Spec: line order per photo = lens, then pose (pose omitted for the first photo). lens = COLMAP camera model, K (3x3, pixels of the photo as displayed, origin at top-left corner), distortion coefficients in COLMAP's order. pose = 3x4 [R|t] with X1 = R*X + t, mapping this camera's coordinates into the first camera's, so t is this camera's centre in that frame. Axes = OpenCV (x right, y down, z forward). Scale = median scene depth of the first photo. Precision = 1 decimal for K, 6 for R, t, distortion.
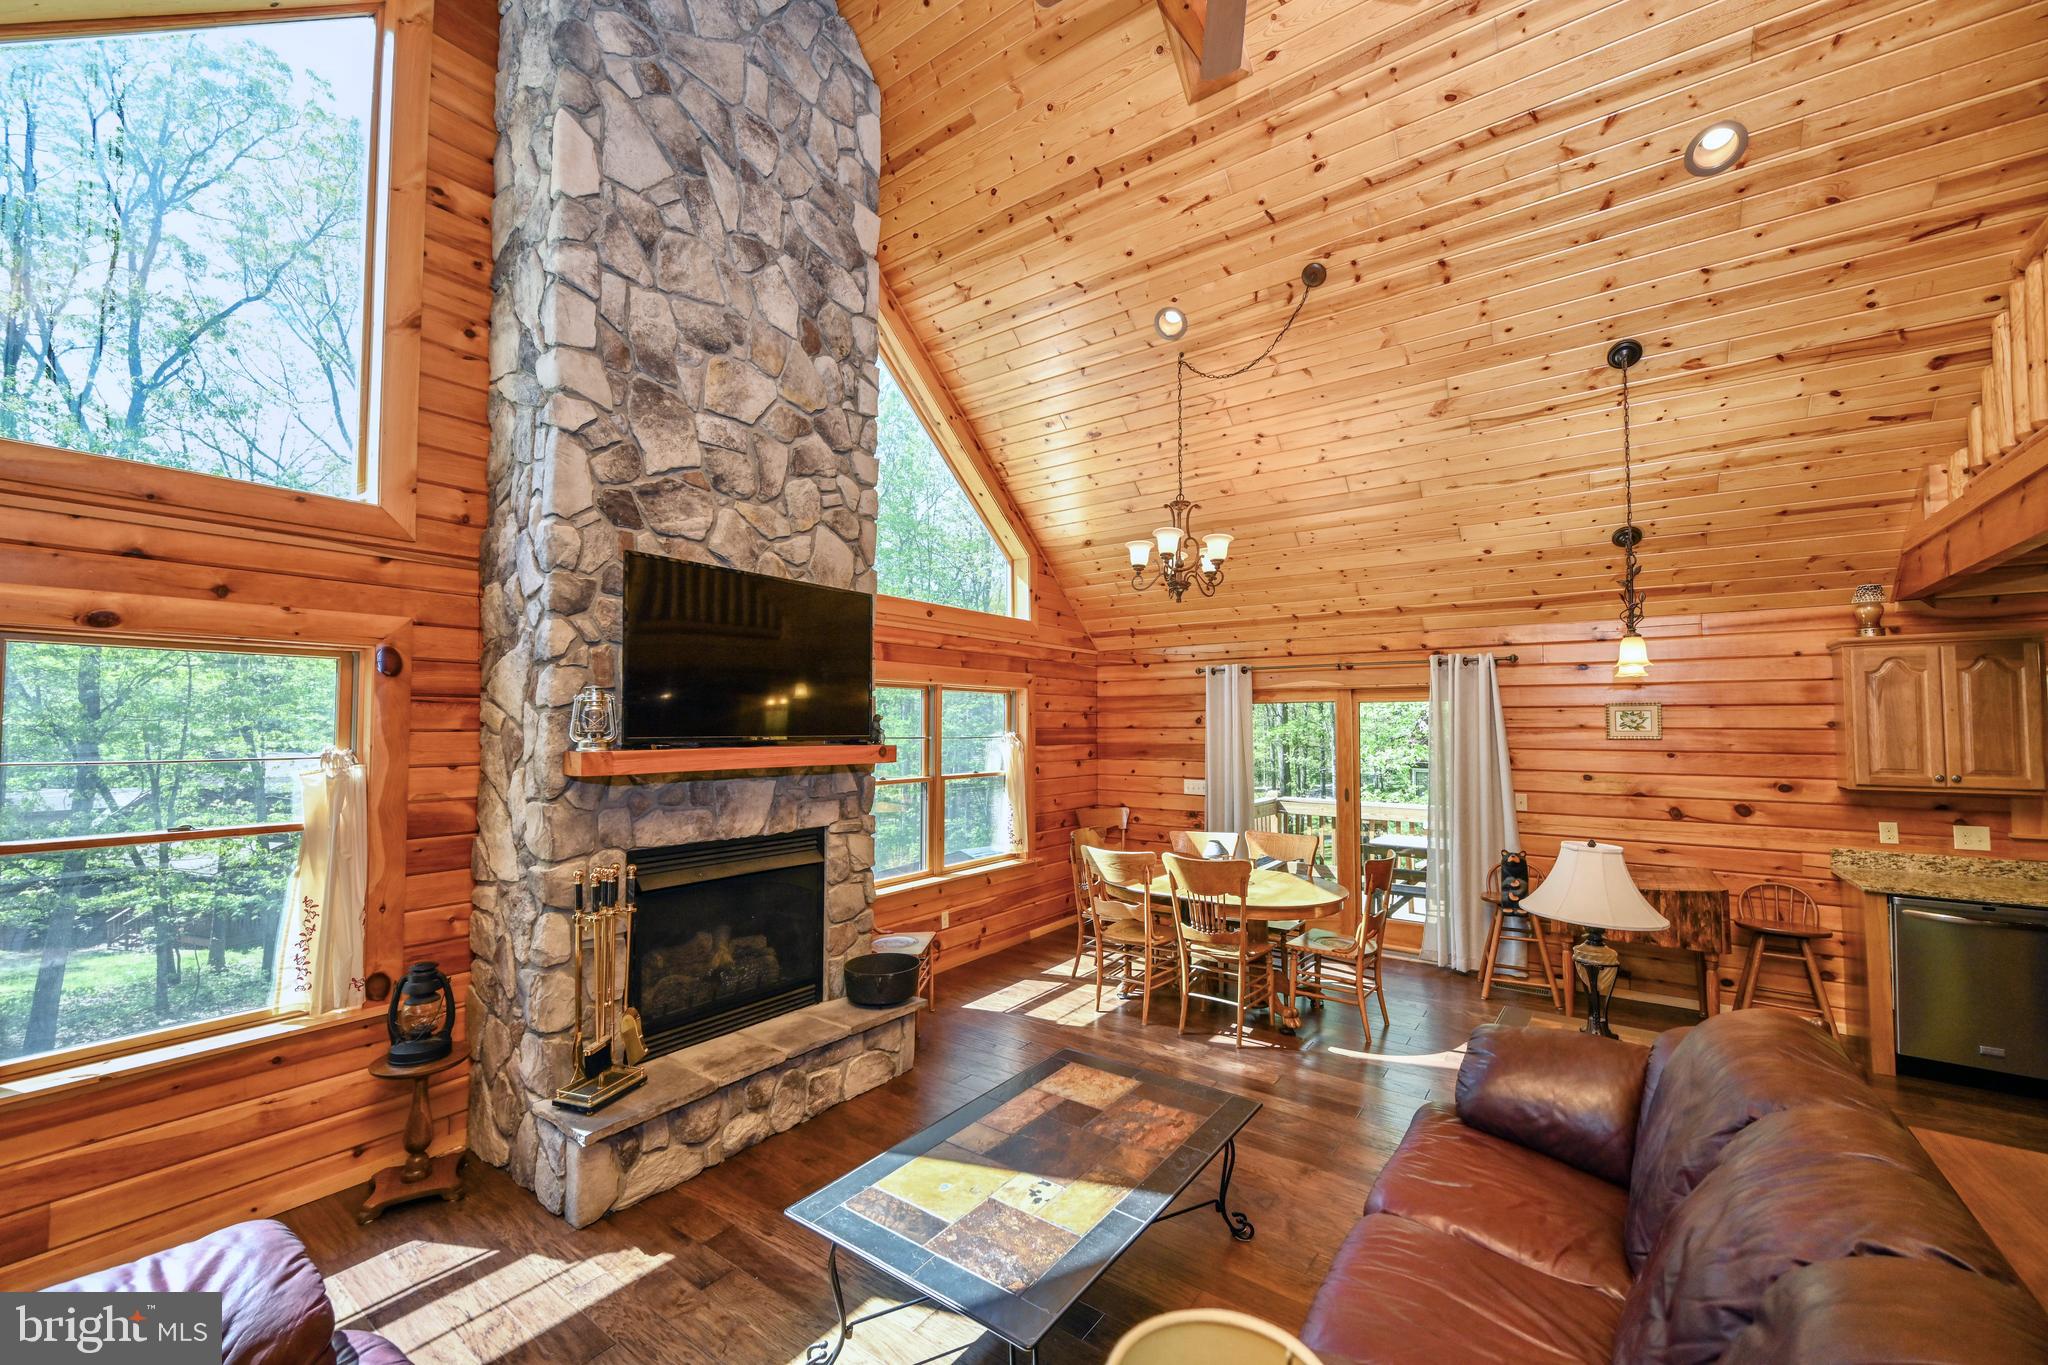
lens RADIAL K [[801.9, 0, 1025.7], [0, 801.9, 688.5], [0, 0, 1]] dist [-0.002608, -0.000347]
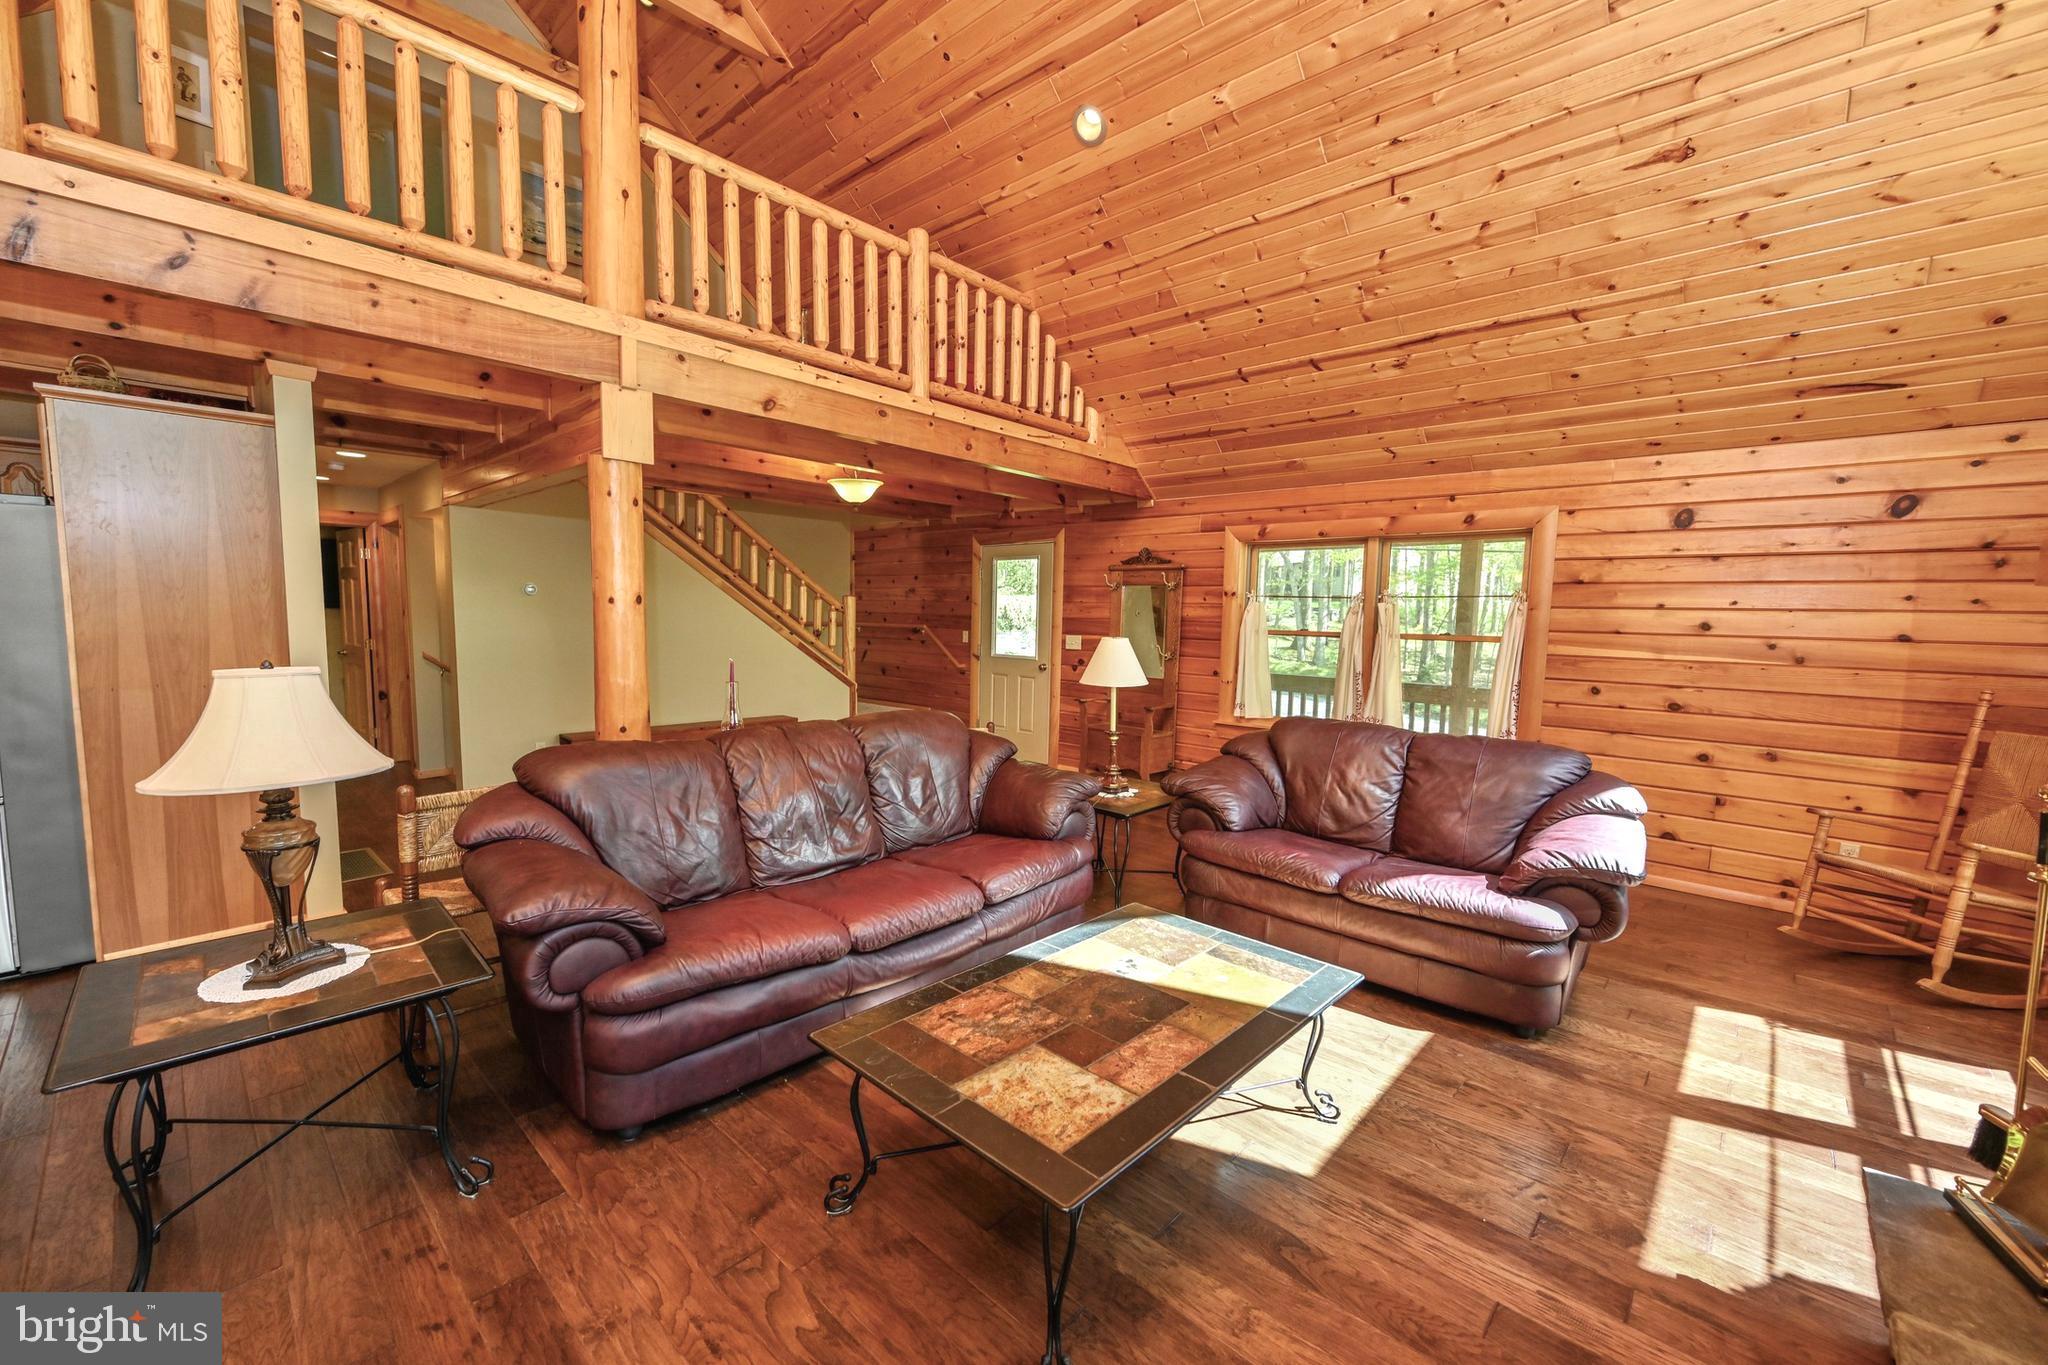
lens RADIAL K [[816.4, 0, 1014.4], [0, 816.4, 686.9], [0, 0, 1]] dist [-0.001910, -0.000089]
pose [[-0.991763, -0.032340, 0.123936, 0.021490], [-0.026979, 0.998637, 0.044687, 0.104972], [-0.125213, 0.040976, -0.991283, 1.004290]]
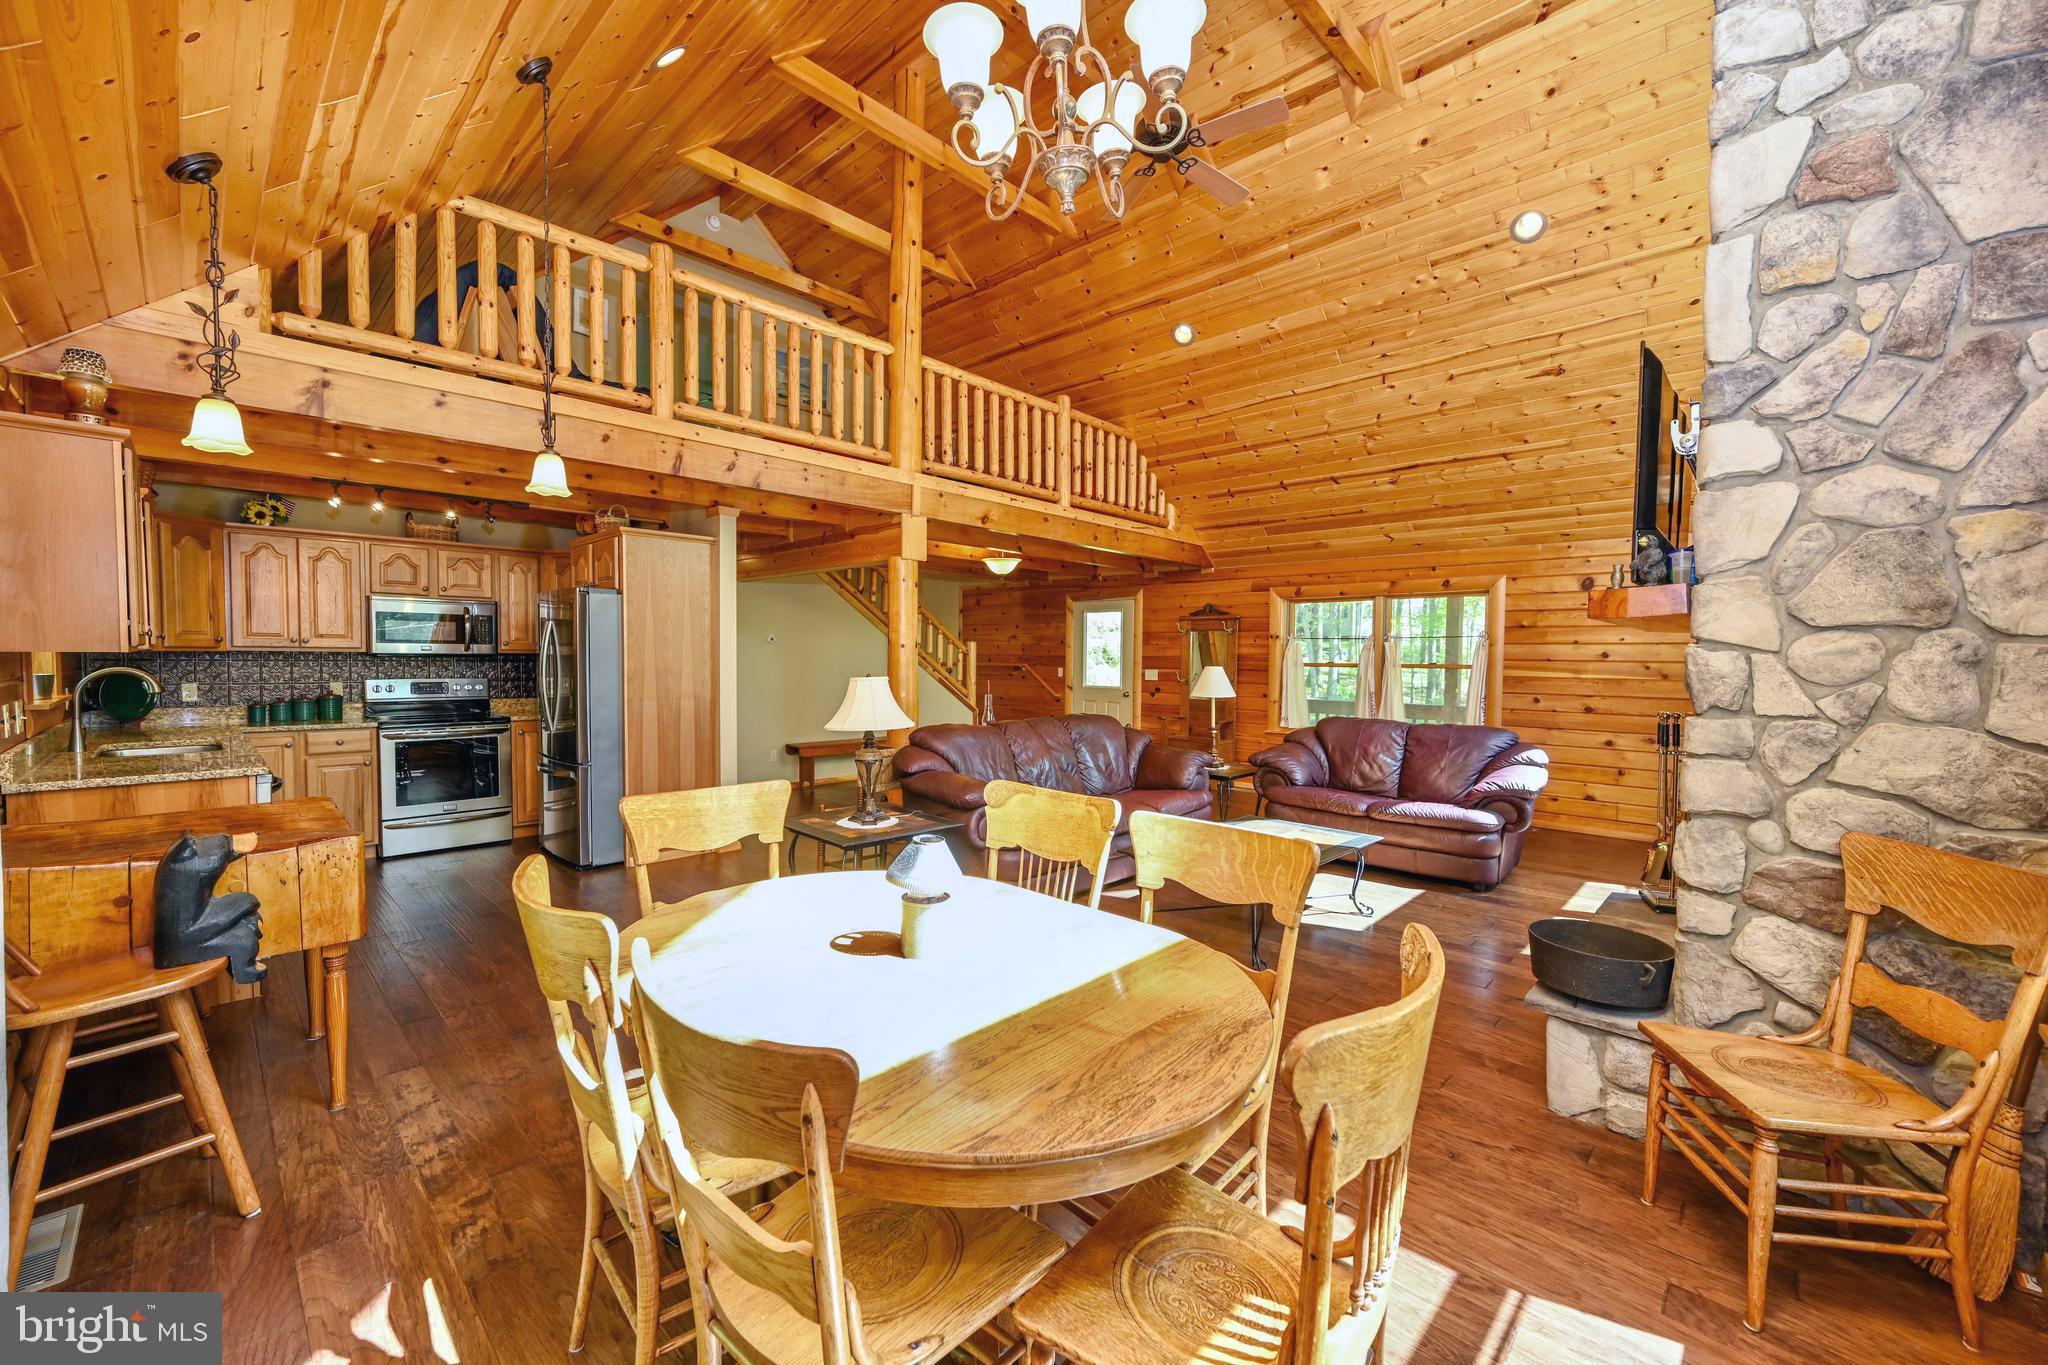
lens RADIAL K [[805.1, 0, 1015.2], [0, 805.1, 680.8], [0, 0, 1]] dist [-0.000460, -0.000378]
pose [[-0.990189, -0.014267, 0.139006, 0.169355], [-0.016561, 0.999745, -0.015364, 0.139354], [-0.138751, -0.017515, -0.990172, 1.502672]]
